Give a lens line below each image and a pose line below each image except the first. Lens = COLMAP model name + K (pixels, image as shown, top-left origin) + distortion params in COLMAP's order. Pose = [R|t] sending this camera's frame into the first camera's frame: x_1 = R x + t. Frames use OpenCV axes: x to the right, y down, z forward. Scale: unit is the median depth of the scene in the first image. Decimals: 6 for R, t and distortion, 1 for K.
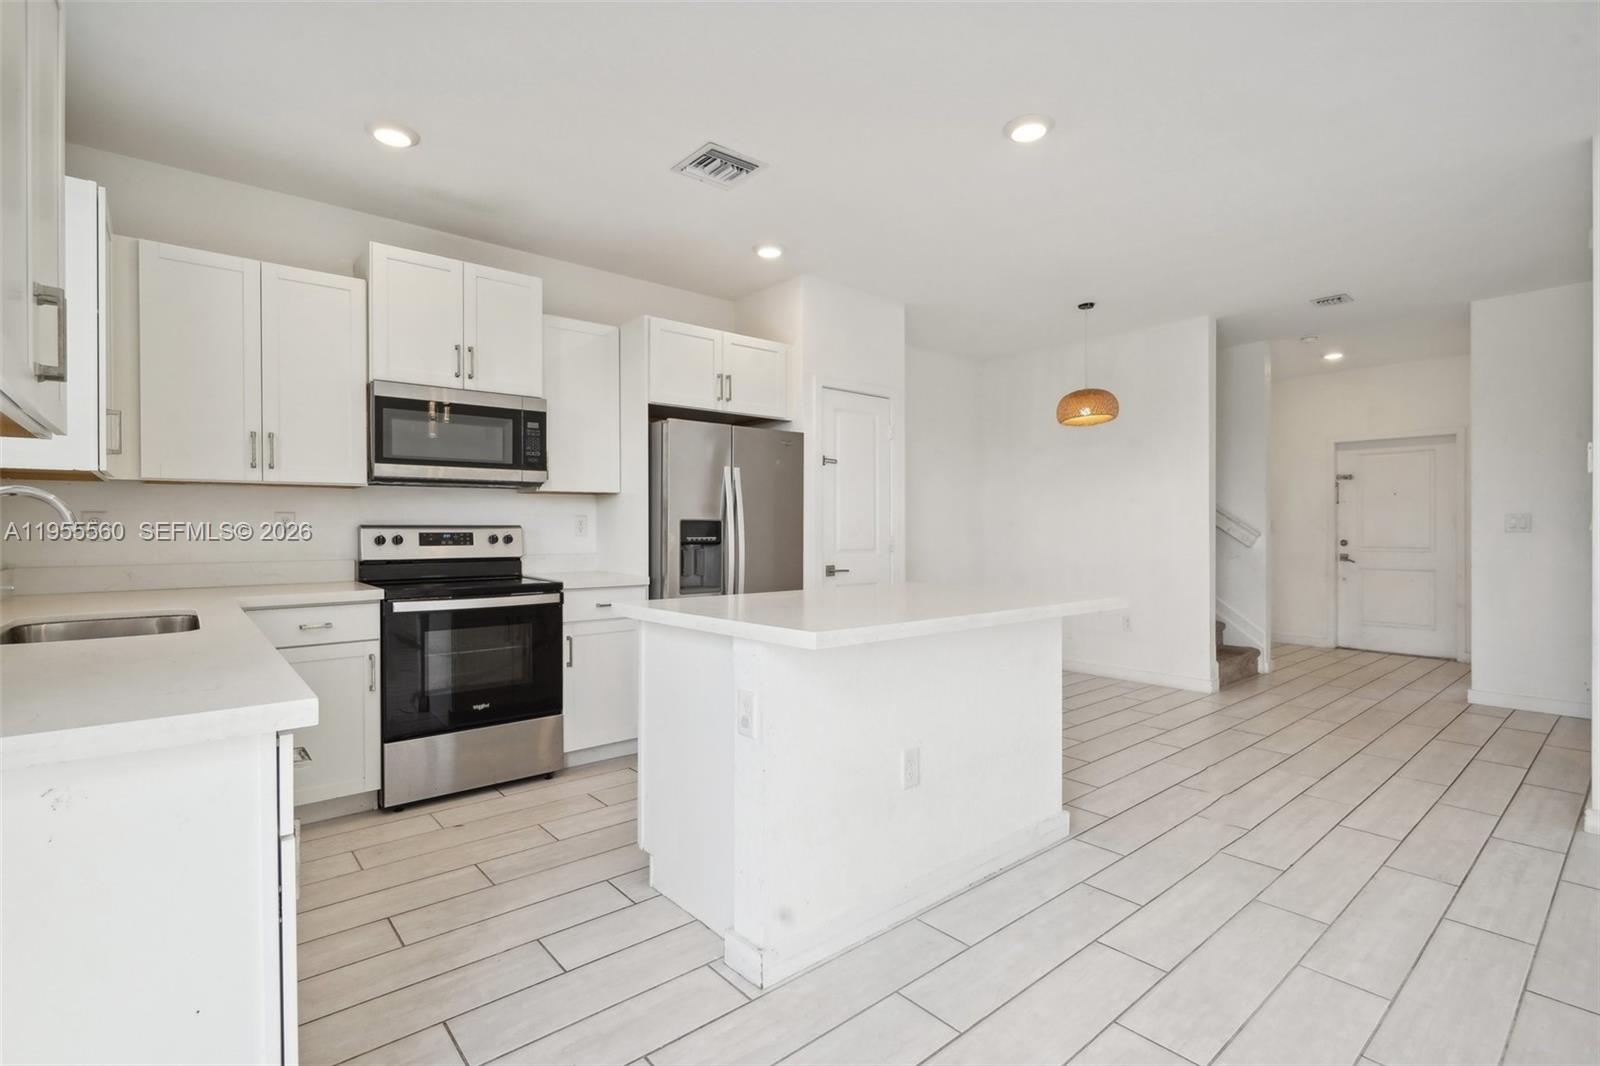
lens RADIAL K [[745.4, 0, 800.1], [0, 745.4, 525.3], [0, 0, 1]] dist [-0.000561, 0.000142]
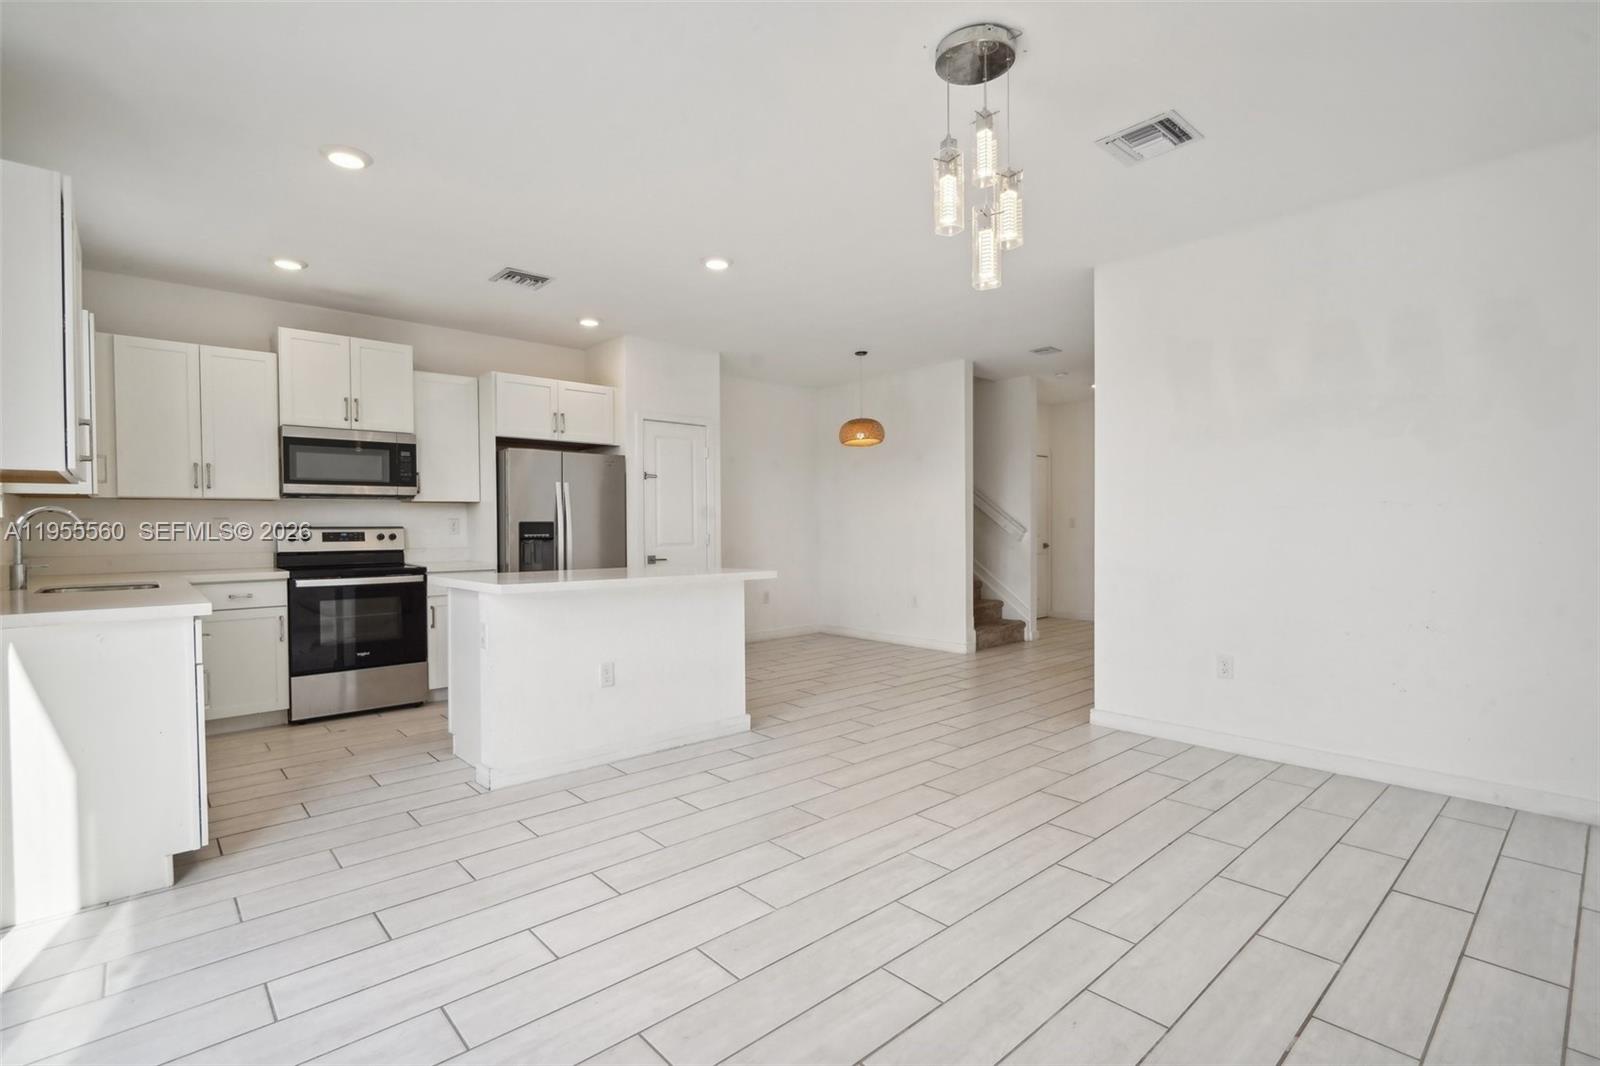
lens RADIAL K [[748.2, 0, 800.0], [0, 748.2, 533.0], [0, 0, 1]] dist [-0.001668, -0.000312]
pose [[0.999542, -0.005260, 0.029792, 0.338991], [0.004863, 0.999898, 0.013407, -0.003067], [-0.029860, -0.013256, 0.999466, -0.418097]]
